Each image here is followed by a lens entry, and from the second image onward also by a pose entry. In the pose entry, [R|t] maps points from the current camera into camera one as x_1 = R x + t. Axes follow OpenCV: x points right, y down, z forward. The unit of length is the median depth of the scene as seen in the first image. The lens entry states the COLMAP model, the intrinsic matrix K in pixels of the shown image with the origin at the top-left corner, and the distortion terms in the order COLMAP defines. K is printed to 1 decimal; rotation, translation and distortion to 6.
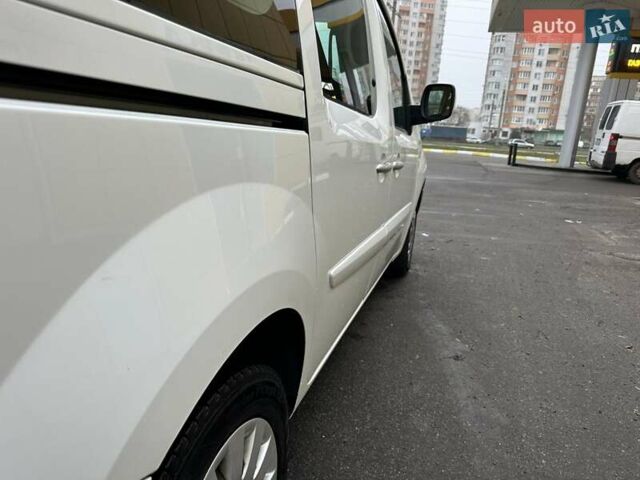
lens RADIAL K [[450.9, 0, 318.7], [0, 450.9, 239.4], [0, 0, 1]] dist [0.074460, -0.094843]
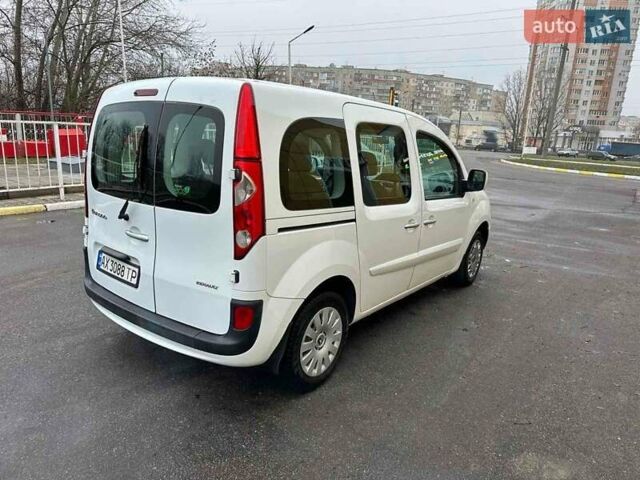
lens RADIAL K [[461.4, 0, 321.6], [0, 461.4, 244.9], [0, 0, 1]] dist [-0.006390, -0.008247]
pose [[0.944243, 0.070348, -0.321647, 0.257127], [-0.075748, 0.997118, -0.004289, -0.014877], [0.320419, 0.028414, 0.946850, -0.694973]]
